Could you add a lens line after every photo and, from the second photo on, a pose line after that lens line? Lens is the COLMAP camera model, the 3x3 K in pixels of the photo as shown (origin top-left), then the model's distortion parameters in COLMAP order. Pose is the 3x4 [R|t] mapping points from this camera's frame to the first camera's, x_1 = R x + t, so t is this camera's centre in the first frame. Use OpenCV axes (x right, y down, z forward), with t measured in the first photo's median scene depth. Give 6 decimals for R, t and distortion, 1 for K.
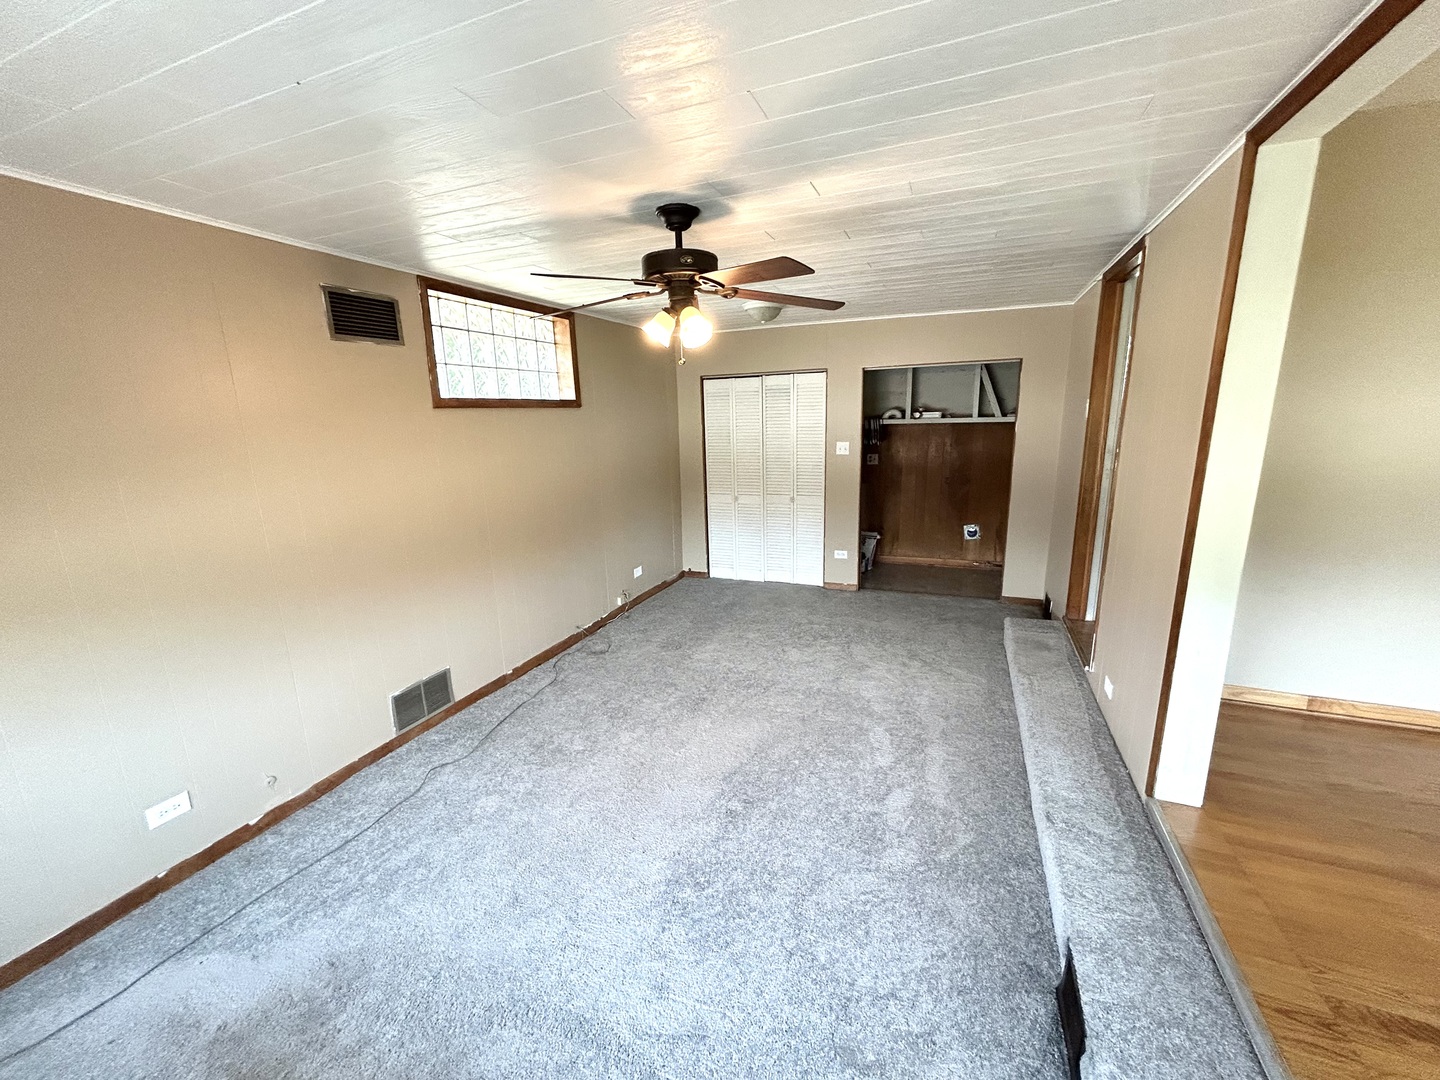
lens RADIAL K [[588.1, 0, 720.7], [0, 588.1, 536.6], [0, 0, 1]] dist [0.000710, -0.000230]
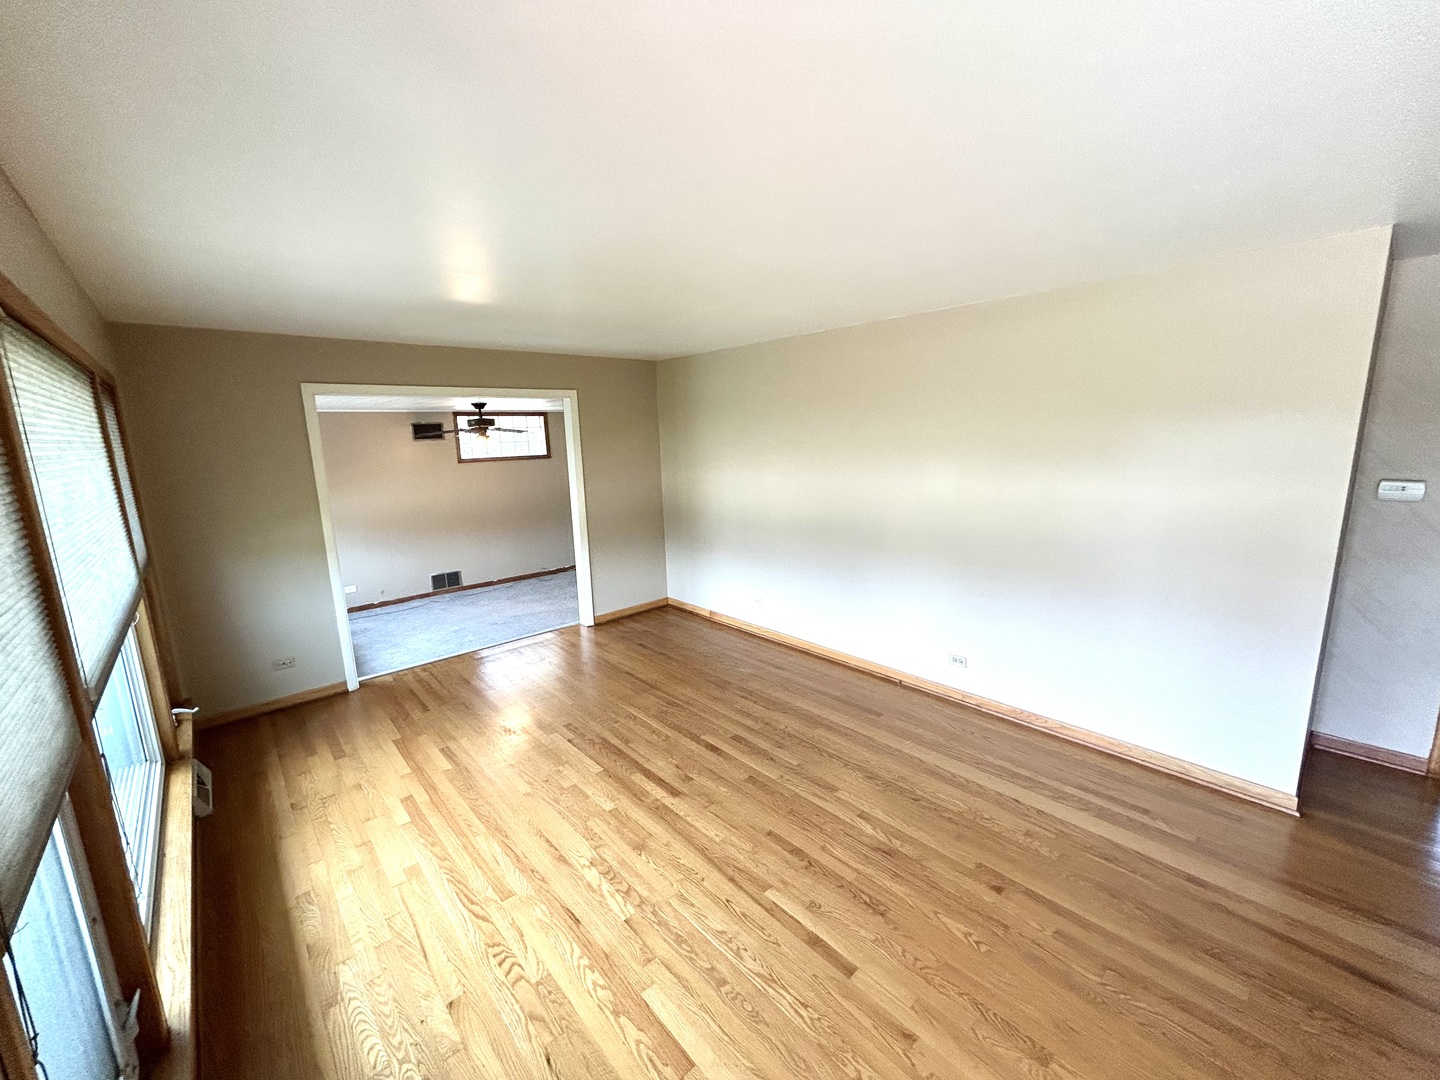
lens RADIAL K [[588.1, 0, 719.3], [0, 588.1, 542.5], [0, 0, 1]] dist [0.000710, -0.000230]
pose [[0.899930, 0.077619, -0.429071, 1.644064], [-0.083549, 0.996491, 0.005032, 0.010409], [0.427956, 0.031320, 0.903257, -0.779764]]
